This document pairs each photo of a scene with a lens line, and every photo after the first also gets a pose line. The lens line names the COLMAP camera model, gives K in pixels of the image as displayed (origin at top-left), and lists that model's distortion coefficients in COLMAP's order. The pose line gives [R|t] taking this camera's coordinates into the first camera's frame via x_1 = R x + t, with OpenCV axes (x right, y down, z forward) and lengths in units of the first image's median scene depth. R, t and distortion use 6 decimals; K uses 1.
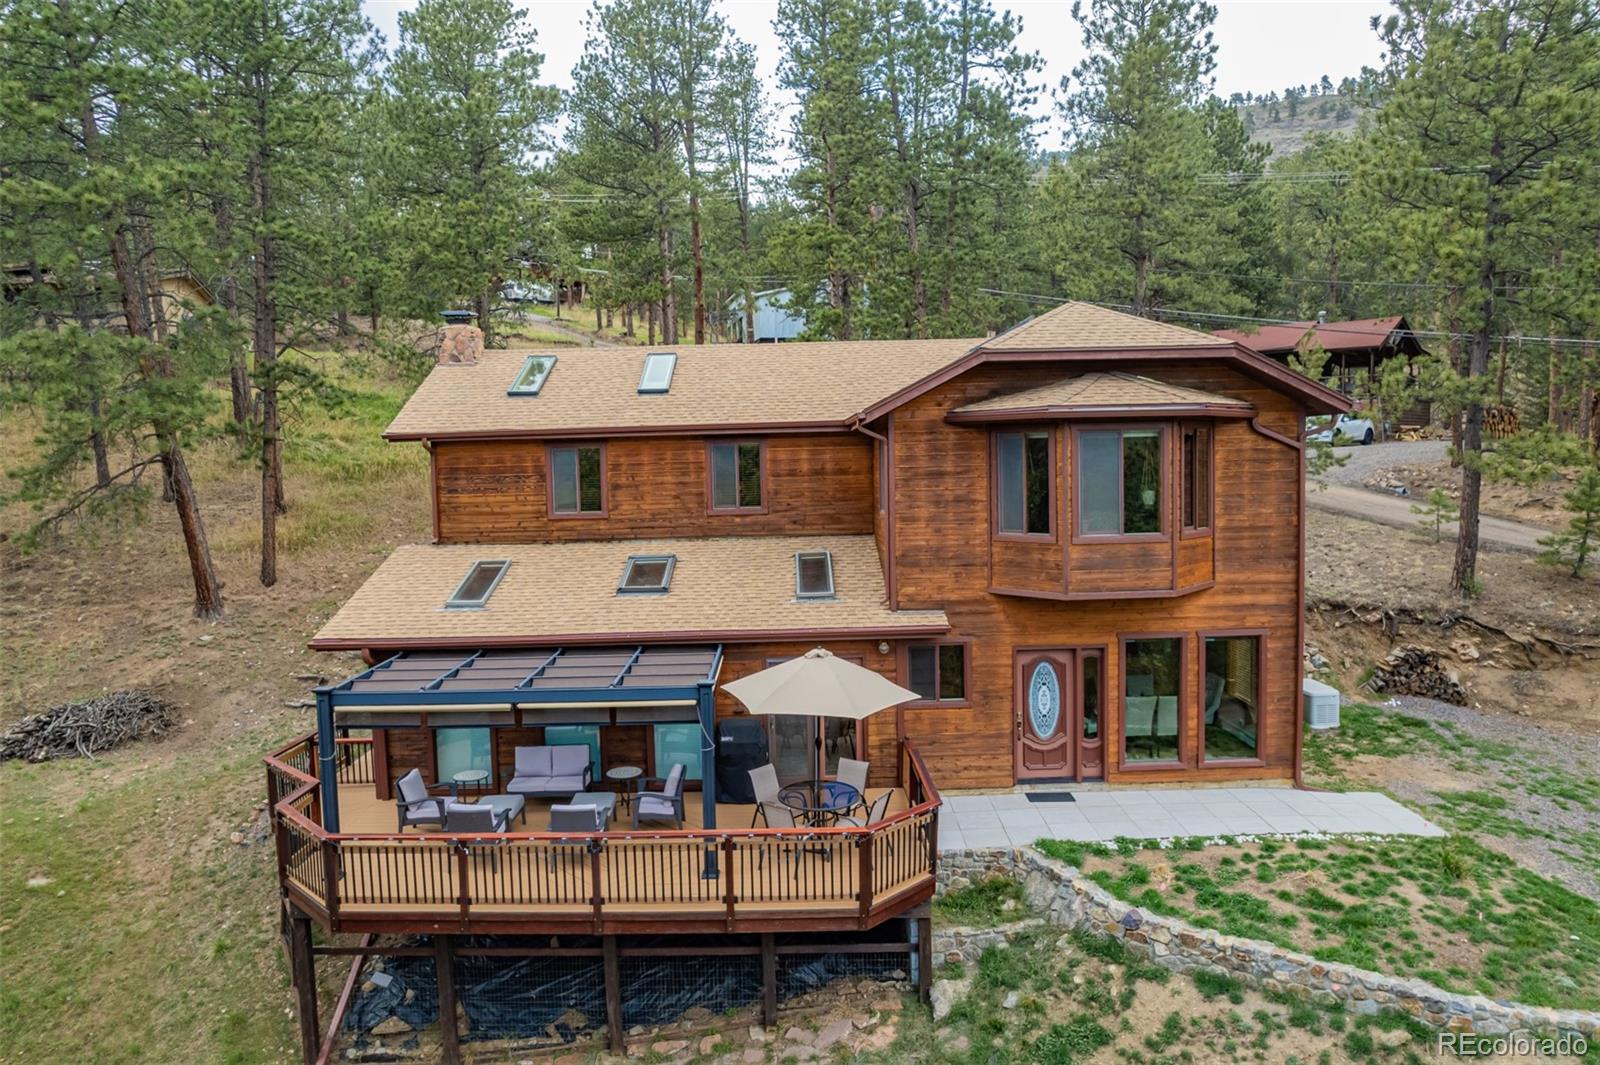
lens RADIAL K [[1048.1, 0, 801.6], [0, 1048.1, 538.2], [0, 0, 1]] dist [-0.089606, 0.083701]
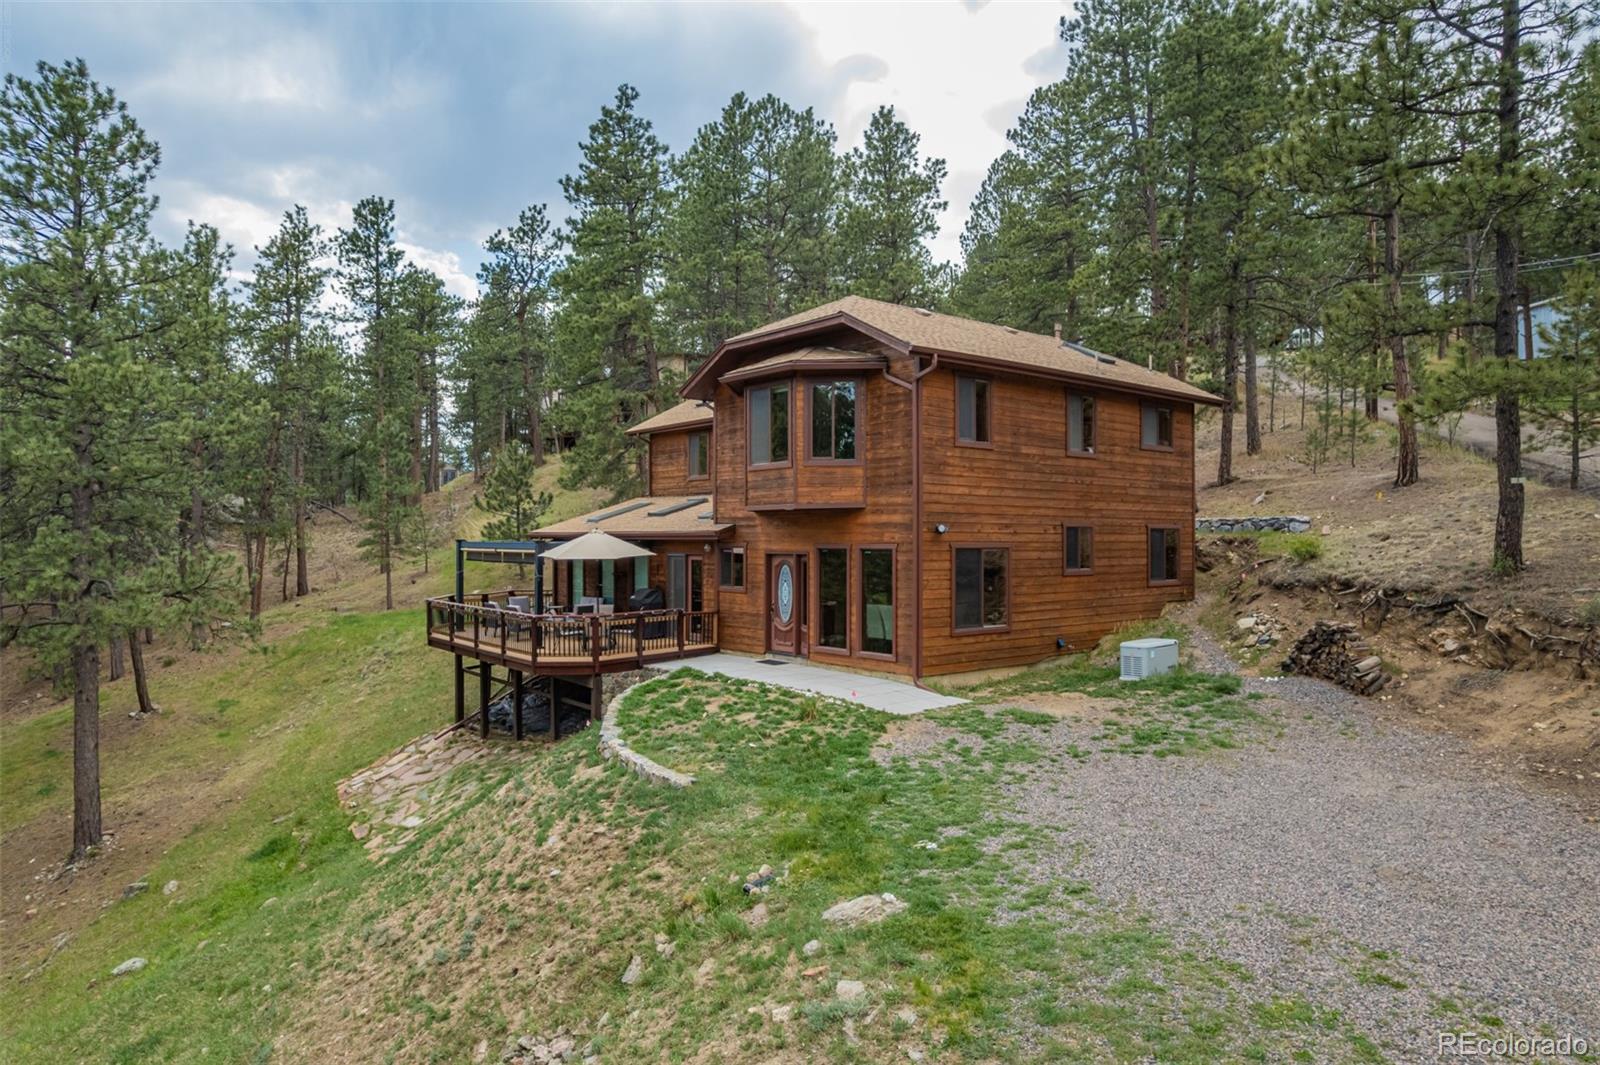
lens RADIAL K [[1023.1, 0, 799.8], [0, 1023.1, 535.0], [0, 0, 1]] dist [-0.081749, 0.074464]
pose [[0.631581, 0.022515, -0.774983, 1.454931], [-0.074257, 0.996740, -0.031559, 0.139691], [0.771746, 0.077480, 0.631194, 0.197452]]
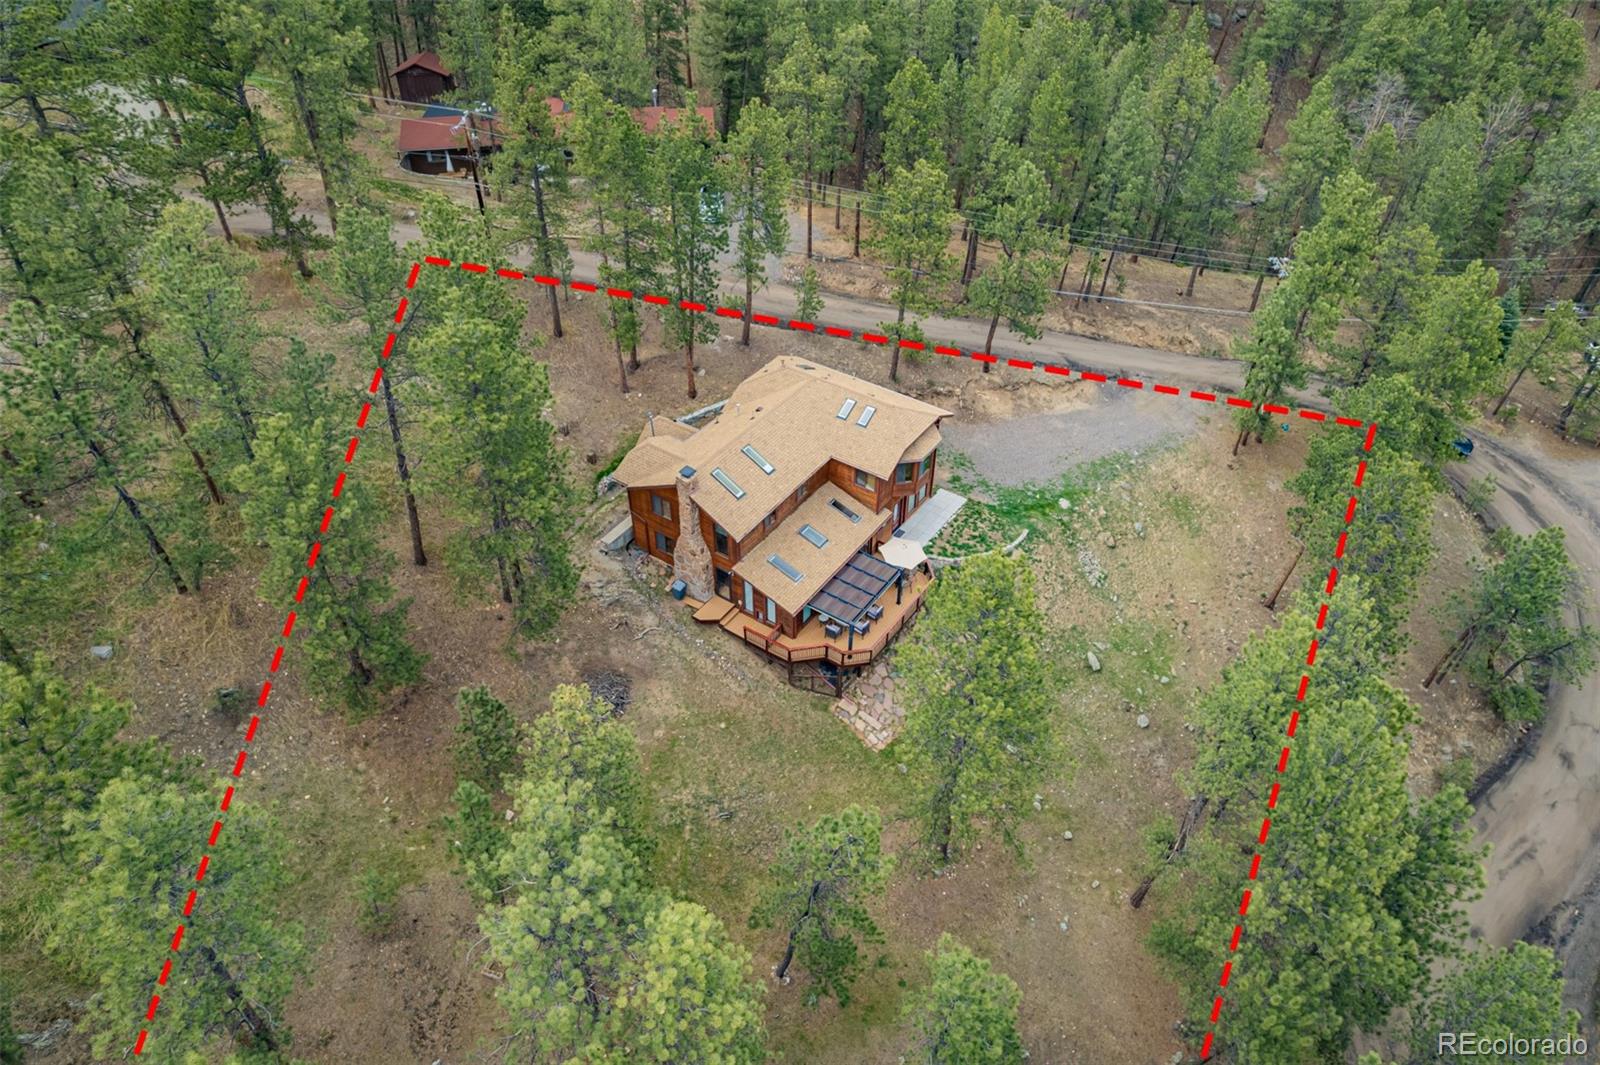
lens RADIAL K [[1023.1, 0, 799.8], [0, 1023.1, 535.0], [0, 0, 1]] dist [-0.081749, 0.074464]
pose [[0.577530, -0.513310, 0.634800, -2.588528], [0.046771, 0.797117, 0.602011, -2.222209], [-0.815028, -0.317989, 0.484367, -0.547348]]
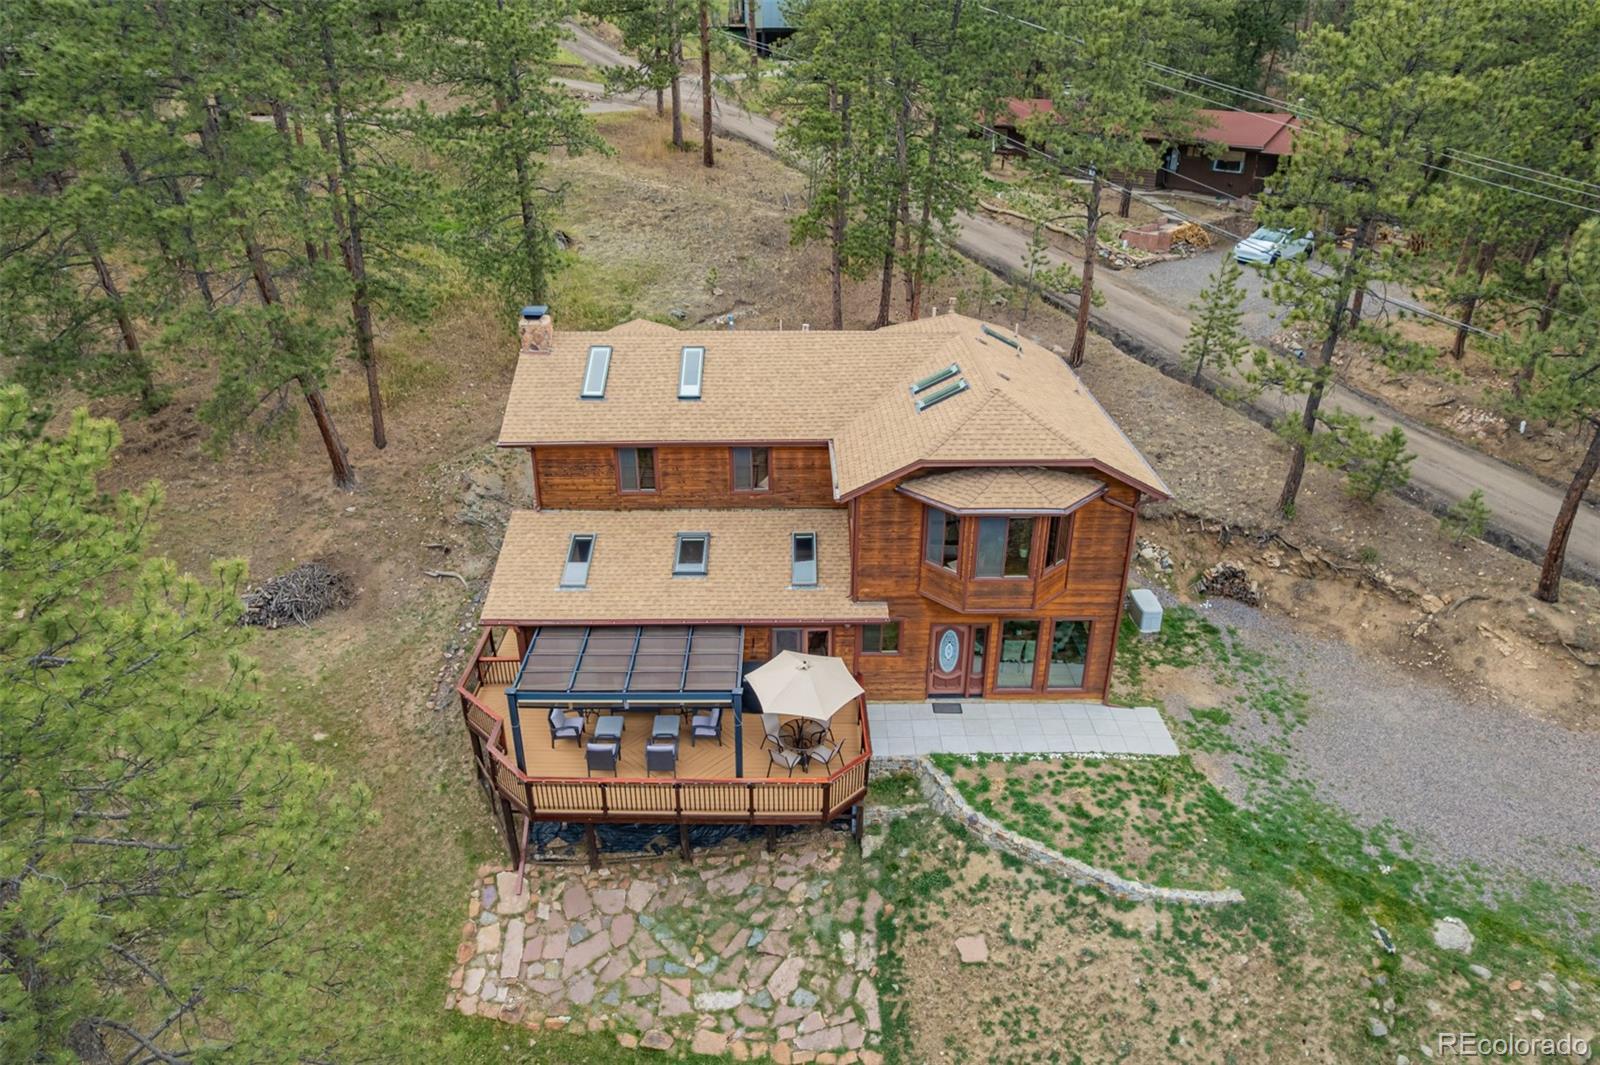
lens RADIAL K [[1023.1, 0, 799.8], [0, 1023.1, 535.0], [0, 0, 1]] dist [-0.081749, 0.074464]
pose [[0.999711, 0.022582, 0.008226, -0.008411], [-0.024019, 0.926908, 0.374518, -0.657816], [0.000833, -0.374607, 0.927183, -0.405587]]
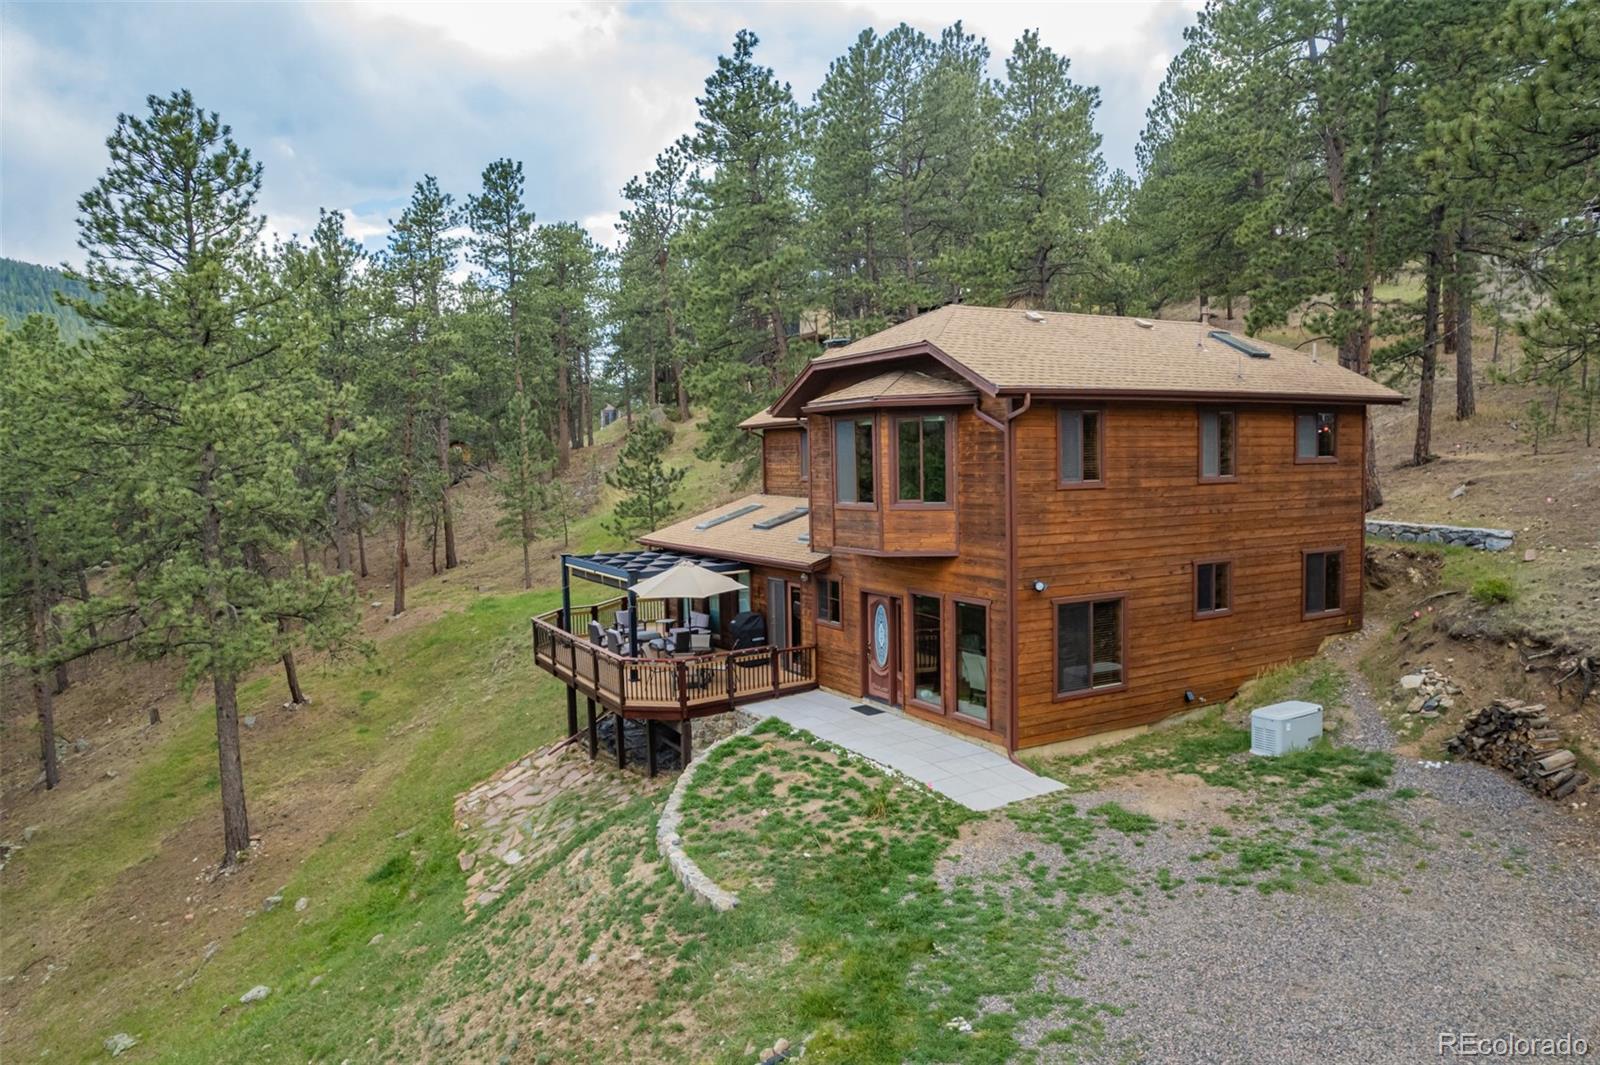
lens RADIAL K [[1066.6, 0, 800.0], [0, 1066.6, 532.5], [0, 0, 1]] dist [-0.090667, 0.085934]
pose [[0.490588, 0.075478, -0.868117, 1.469493], [-0.056071, 0.996911, 0.054990, -0.035496], [0.869586, 0.021698, 0.493305, 0.324448]]
